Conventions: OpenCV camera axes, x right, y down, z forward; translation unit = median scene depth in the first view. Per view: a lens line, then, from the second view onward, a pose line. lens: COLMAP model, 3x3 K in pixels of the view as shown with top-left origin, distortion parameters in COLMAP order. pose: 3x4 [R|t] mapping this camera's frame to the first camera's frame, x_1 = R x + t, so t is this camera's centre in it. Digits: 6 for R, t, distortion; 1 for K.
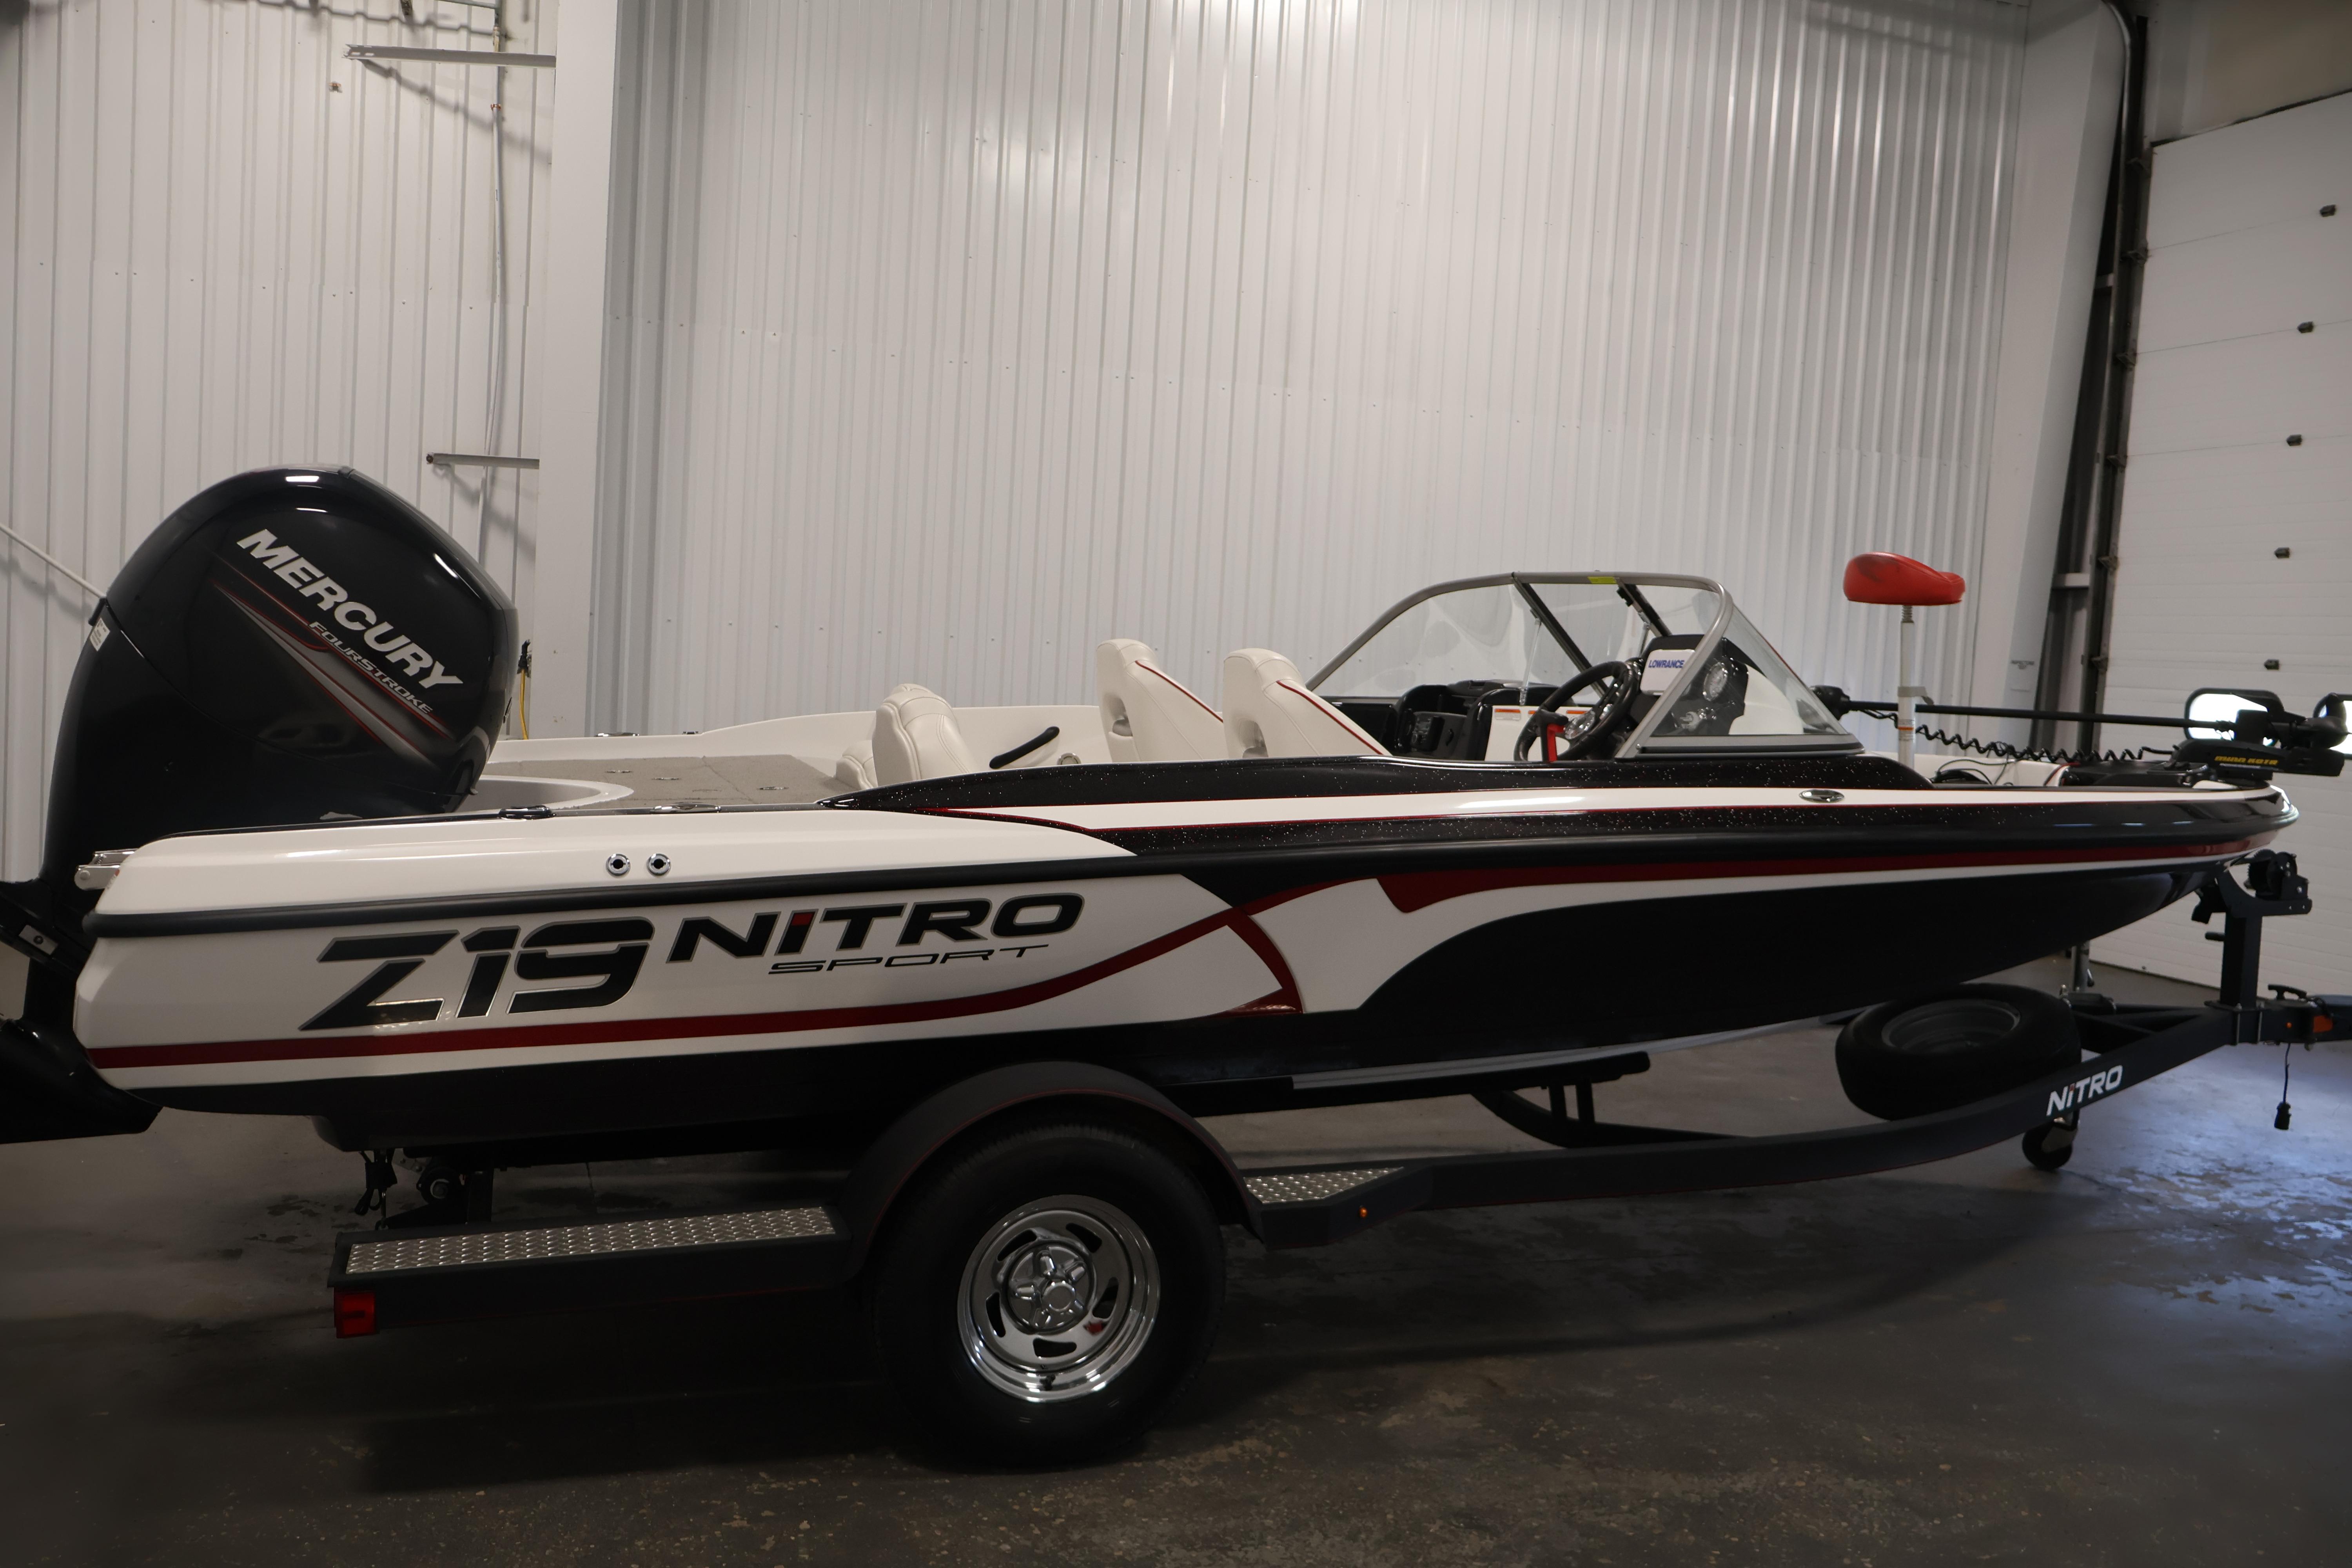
lens RADIAL K [[1948.6, 0, 1182.4], [0, 1948.6, 786.6], [0, 0, 1]] dist [-0.014483, 0.004829]
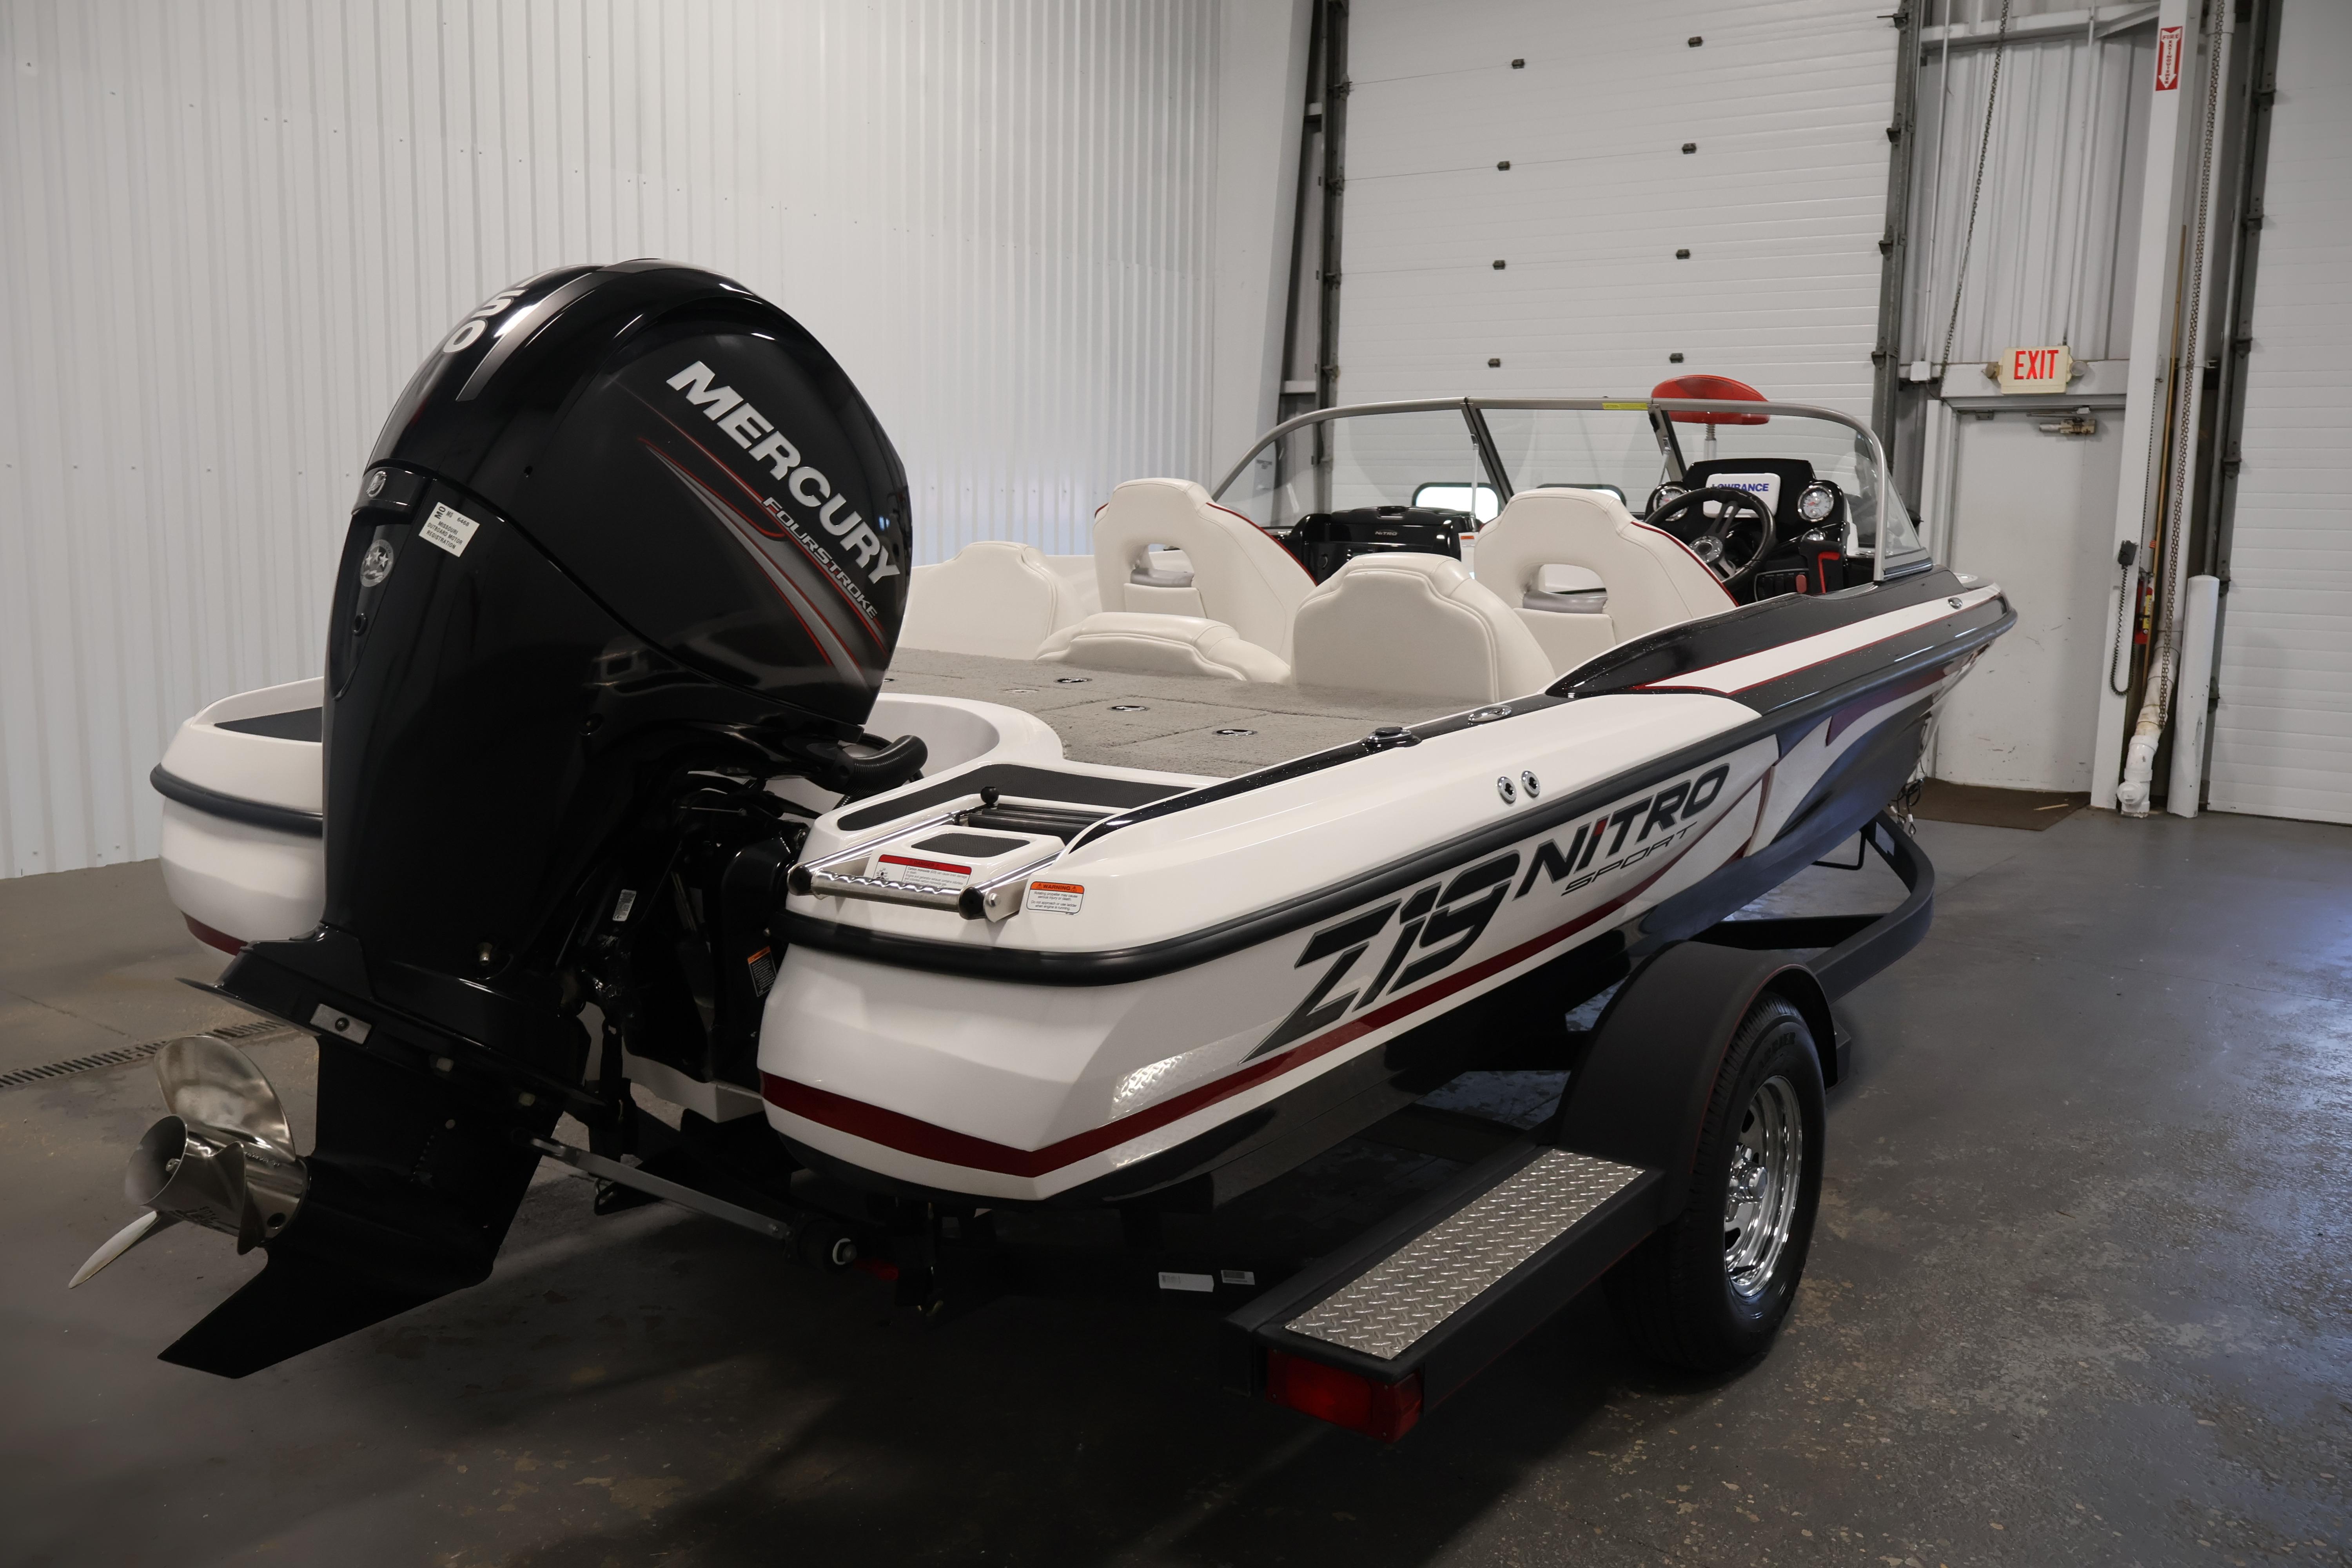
lens RADIAL K [[1948.6, 0, 1182.4], [0, 1948.6, 786.6], [0, 0, 1]] dist [-0.014483, 0.004829]
pose [[0.829248, -0.117979, 0.546286, -0.710498], [0.062766, 0.990940, 0.118733, -0.055621], [-0.555345, -0.064171, 0.829140, 0.338251]]
